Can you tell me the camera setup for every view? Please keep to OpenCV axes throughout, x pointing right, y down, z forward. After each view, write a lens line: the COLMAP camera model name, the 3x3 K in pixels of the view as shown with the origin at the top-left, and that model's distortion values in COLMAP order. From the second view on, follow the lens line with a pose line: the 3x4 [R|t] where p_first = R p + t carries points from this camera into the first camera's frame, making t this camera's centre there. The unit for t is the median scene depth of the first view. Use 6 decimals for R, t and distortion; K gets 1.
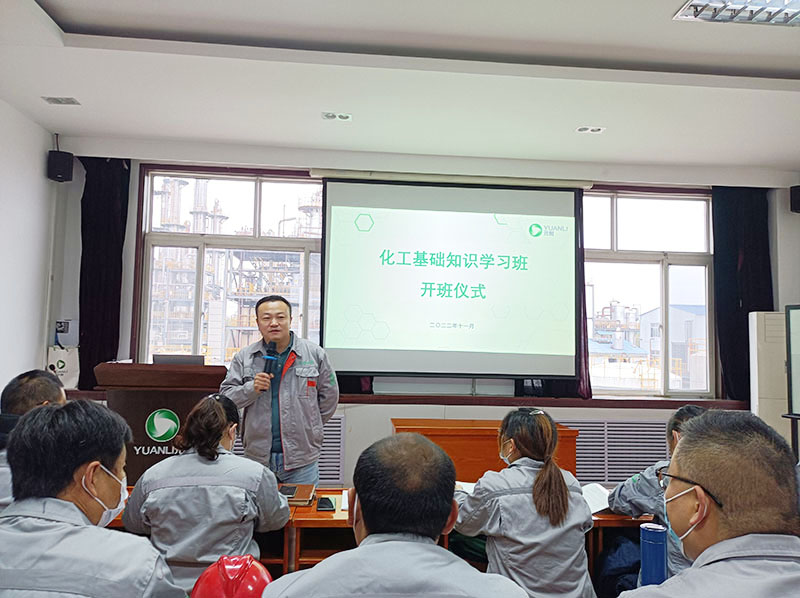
lens RADIAL K [[591.0, 0, 400.0], [0, 591.0, 299.0], [0, 0, 1]] dist [0.013361, 0.002964]
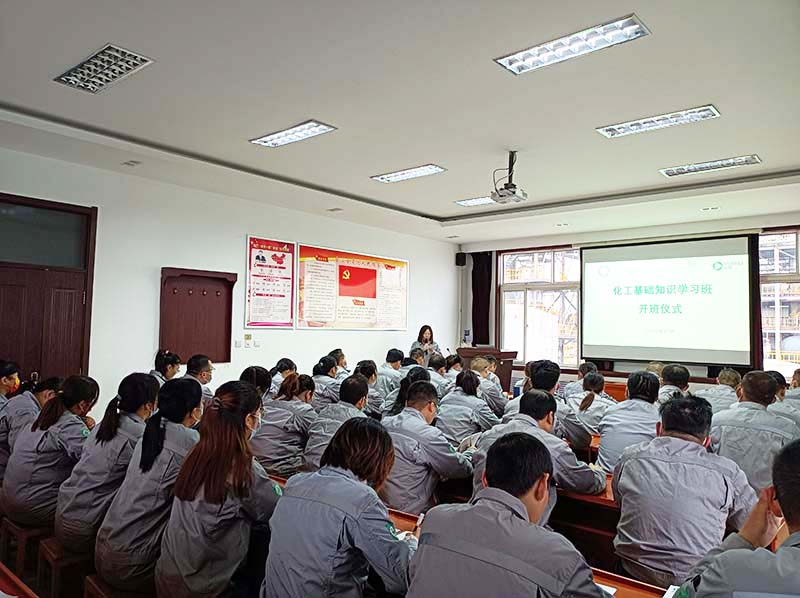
lens RADIAL K [[591.0, 0, 400.0], [0, 591.0, 299.0], [0, 0, 1]] dist [0.013361, 0.002964]
pose [[0.696838, -0.046555, -0.715716, 0.745496], [0.038374, 0.998882, -0.027613, -0.023854], [0.716201, -0.008223, 0.697845, -0.617460]]
